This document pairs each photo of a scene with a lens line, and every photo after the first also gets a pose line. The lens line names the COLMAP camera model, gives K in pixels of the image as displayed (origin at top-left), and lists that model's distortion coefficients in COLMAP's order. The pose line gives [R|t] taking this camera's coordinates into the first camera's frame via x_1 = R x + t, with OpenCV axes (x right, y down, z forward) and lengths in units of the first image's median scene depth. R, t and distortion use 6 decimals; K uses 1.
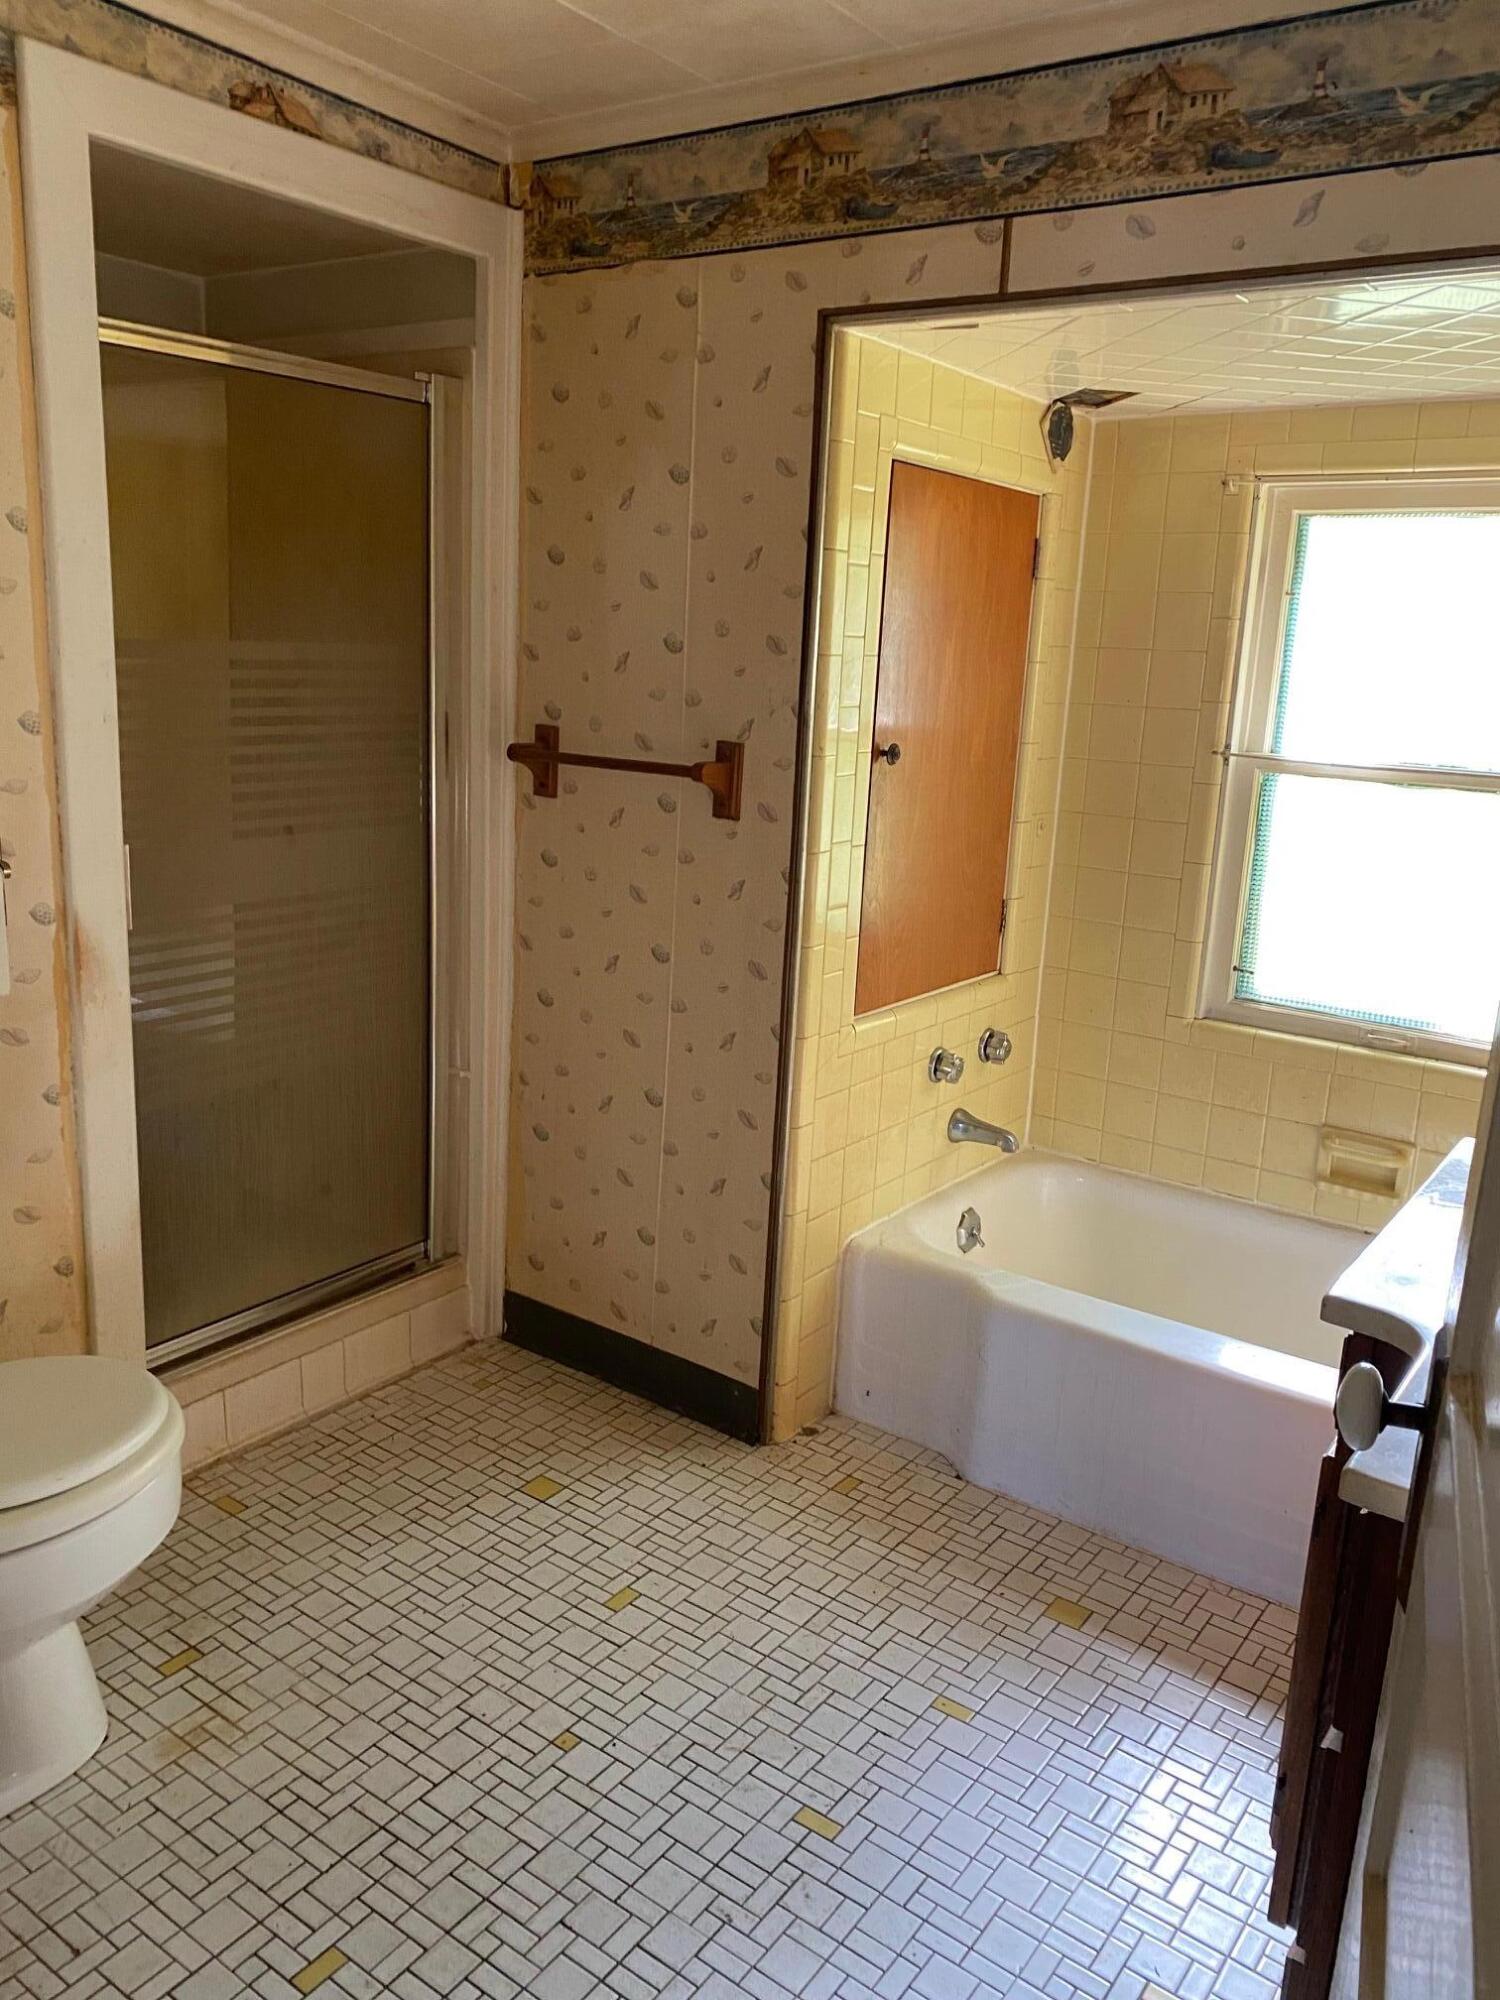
lens RADIAL K [[1522.7, 0, 750.0], [0, 1522.7, 1000.0], [0, 0, 1]] dist [0.024270, -0.025061]
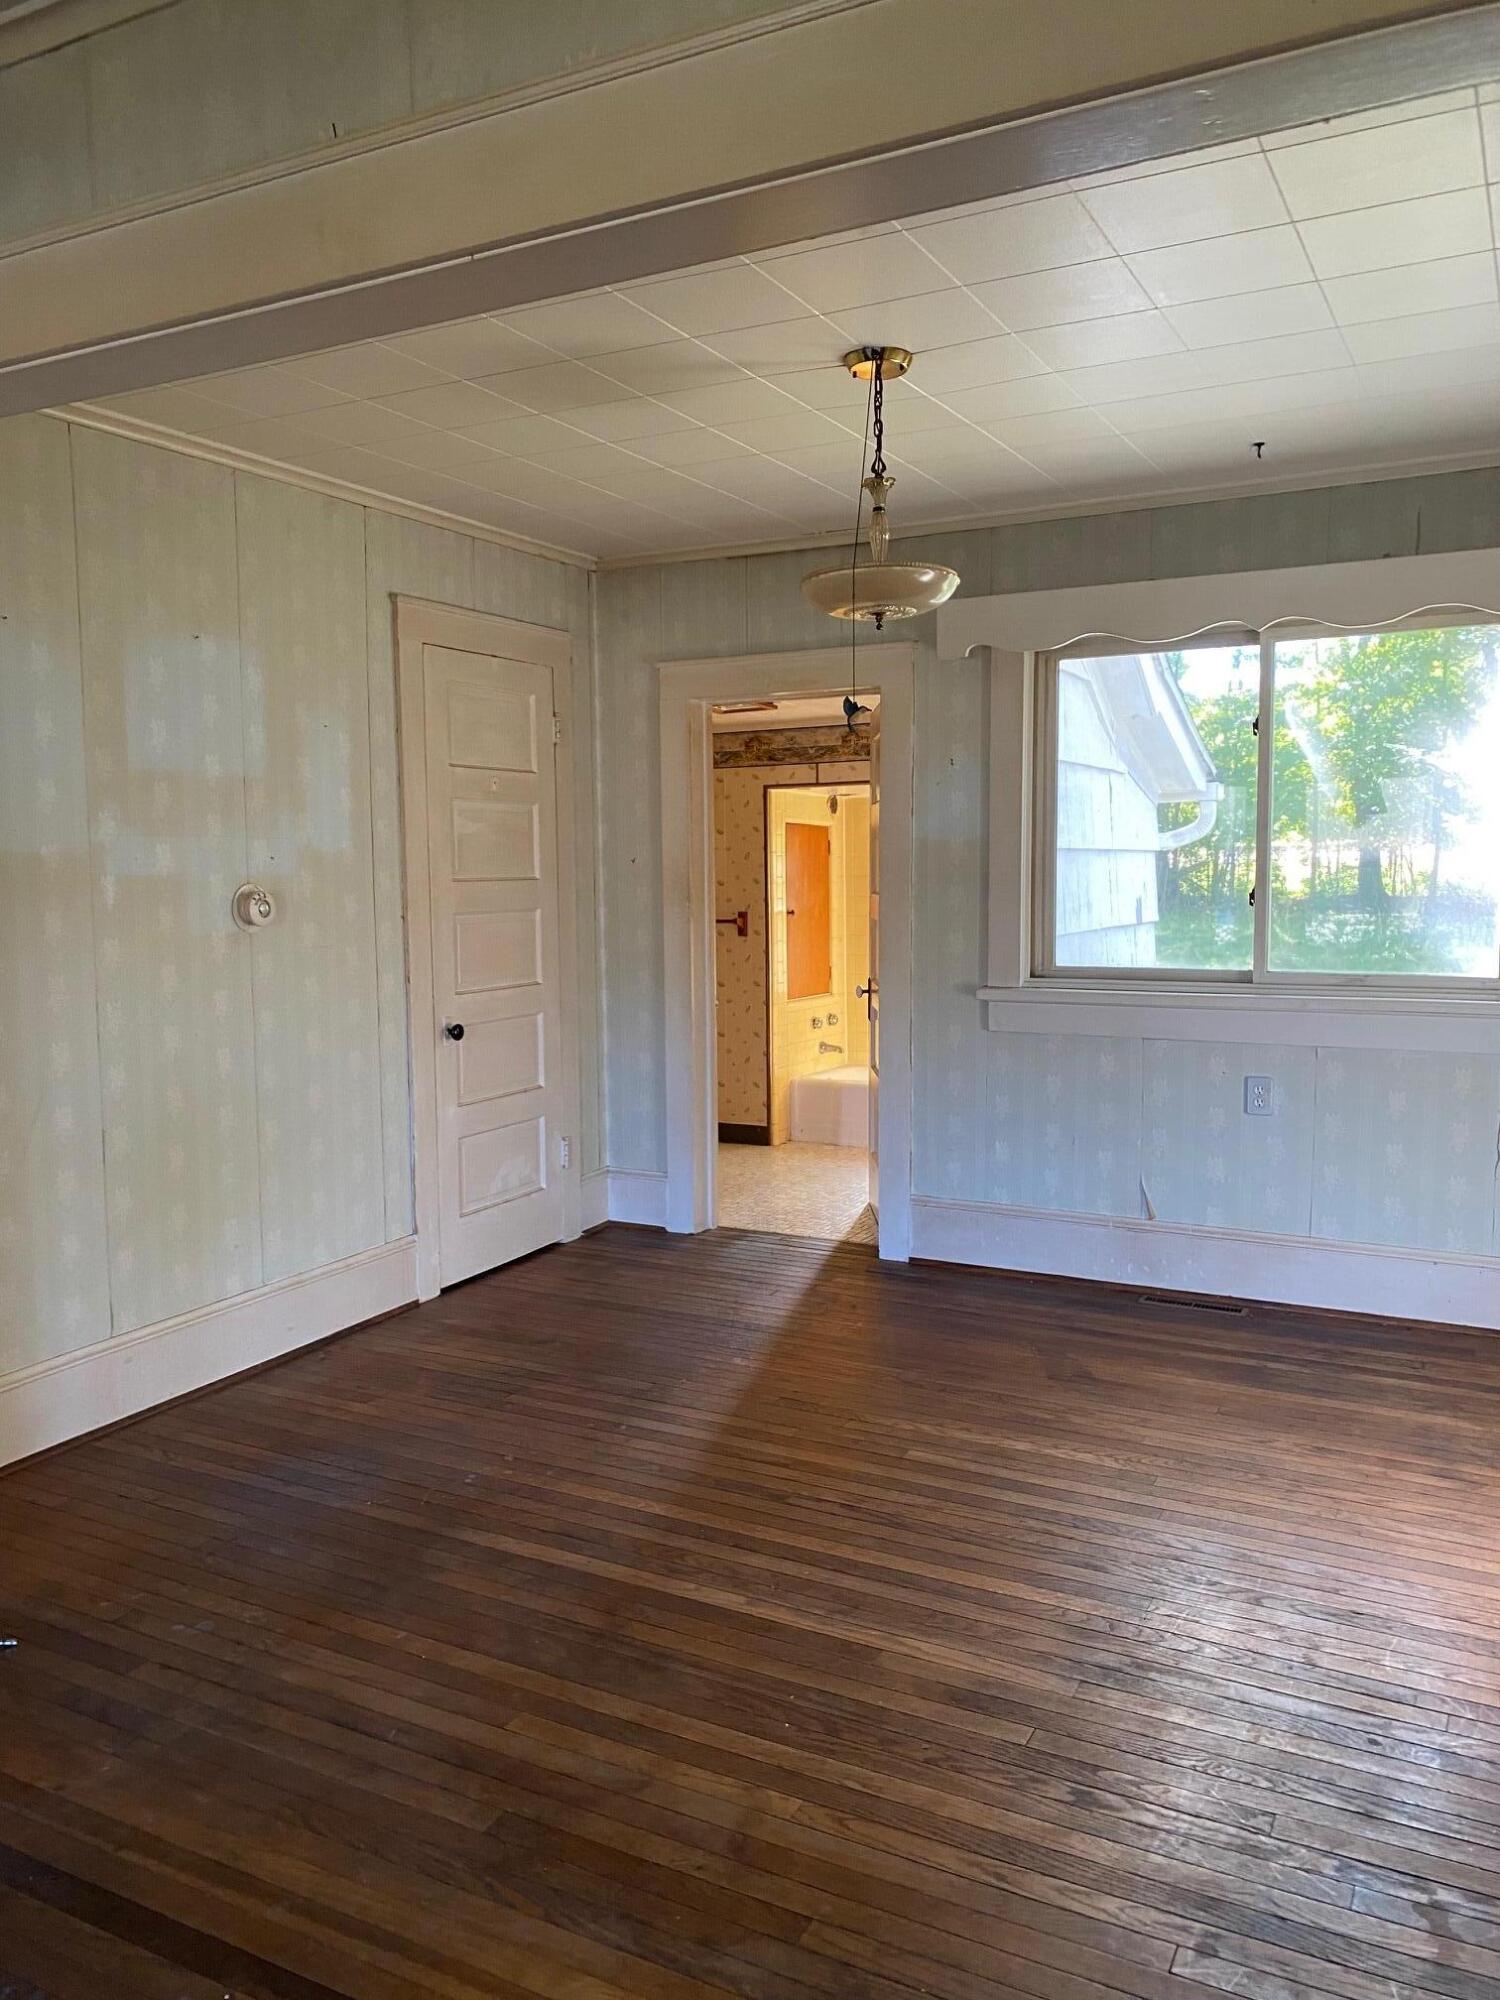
lens RADIAL K [[1522.7, 0, 750.0], [0, 1522.7, 1000.0], [0, 0, 1]] dist [0.024270, -0.025061]
pose [[0.987498, -0.071180, 0.140647, -0.455111], [0.092252, 0.984449, -0.149496, 0.483846], [-0.127819, 0.160602, 0.978708, -2.060676]]
